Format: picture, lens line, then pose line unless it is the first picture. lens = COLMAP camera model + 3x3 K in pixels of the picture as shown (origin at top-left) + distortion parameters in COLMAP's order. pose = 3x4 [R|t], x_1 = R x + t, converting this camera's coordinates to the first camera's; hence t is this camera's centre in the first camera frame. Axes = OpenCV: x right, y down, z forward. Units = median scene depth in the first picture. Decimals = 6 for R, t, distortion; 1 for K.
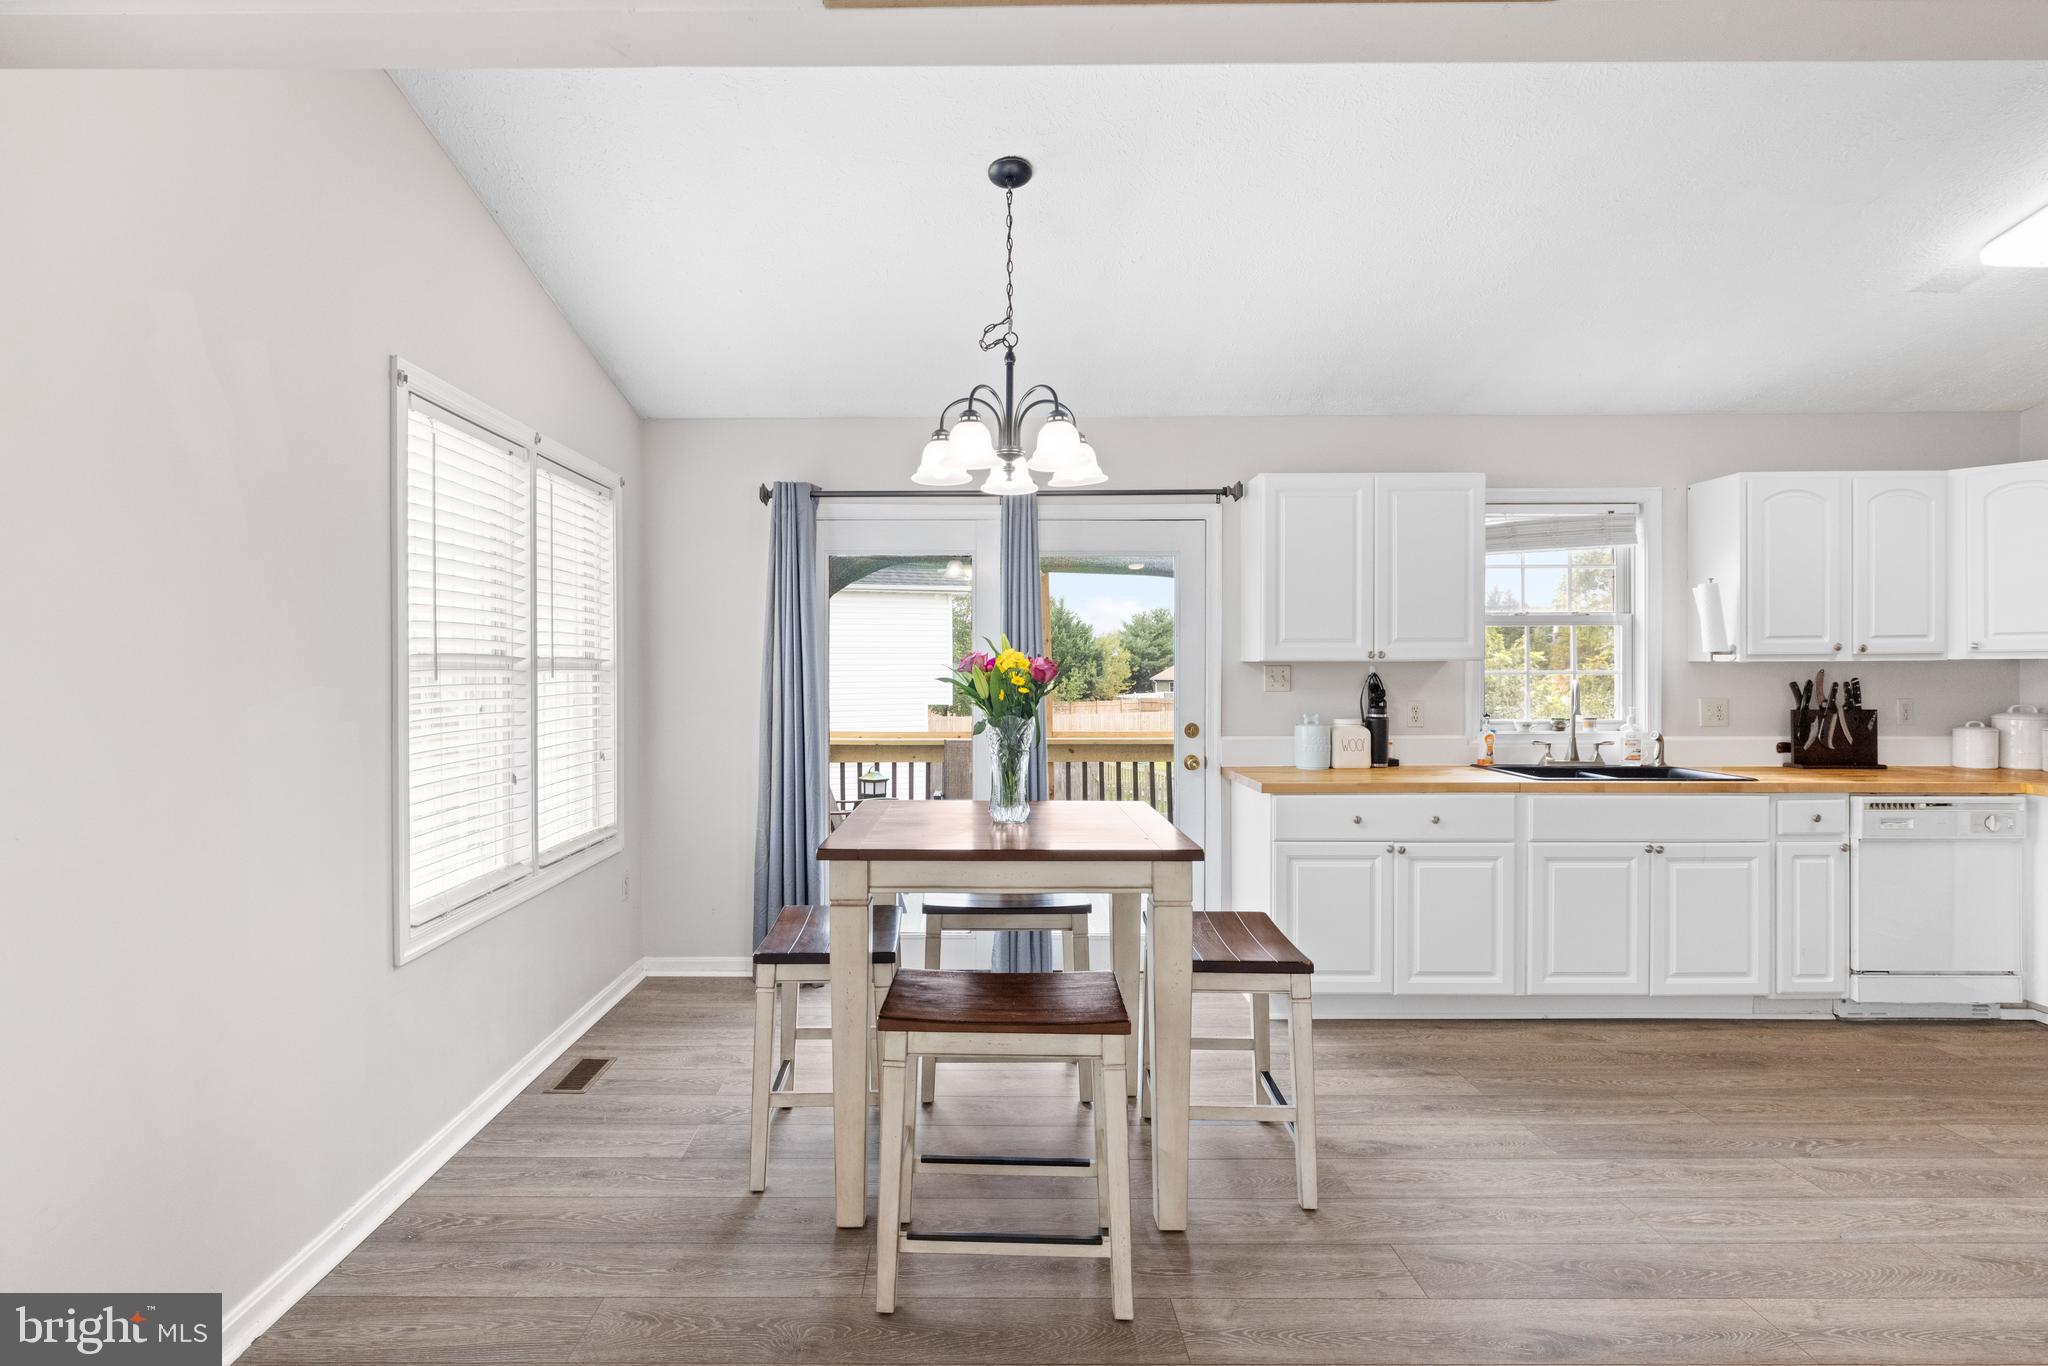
lens RADIAL K [[1016.8, 0, 957.7], [0, 1016.8, 673.2], [0, 0, 1]] dist [-0.006779, 0.001909]
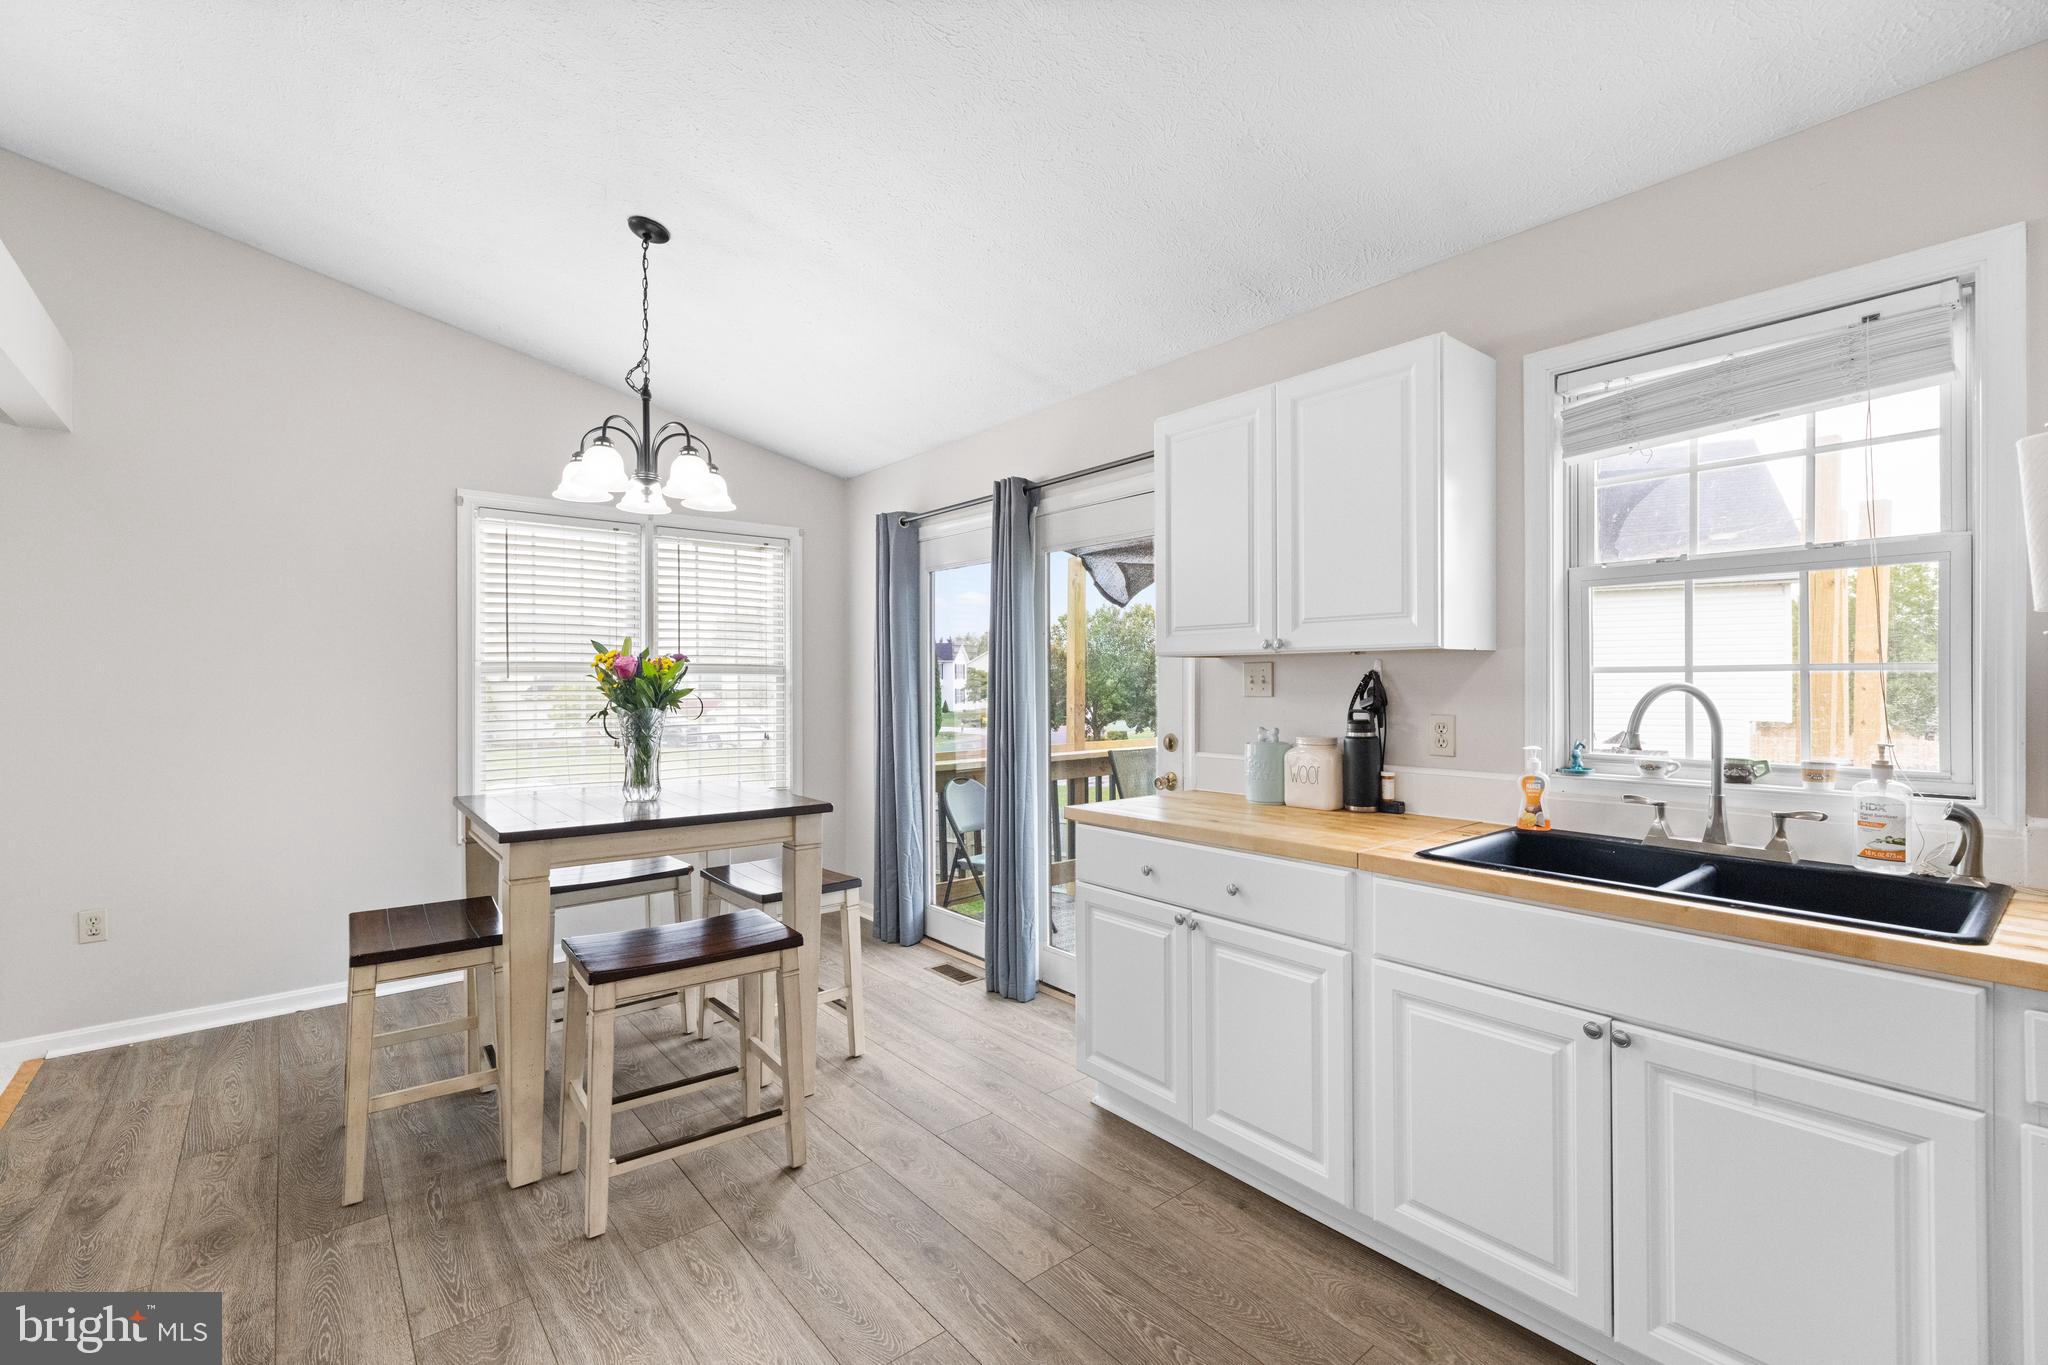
lens RADIAL K [[888.1, 0, 1017.3], [0, 888.1, 686.8], [0, 0, 1]] dist [0.004221, -0.000245]
pose [[0.643188, 0.004826, -0.765693, 0.764080], [-0.002473, 0.999988, 0.004226, 0.008707], [0.765705, -0.000824, 0.643192, 0.478718]]
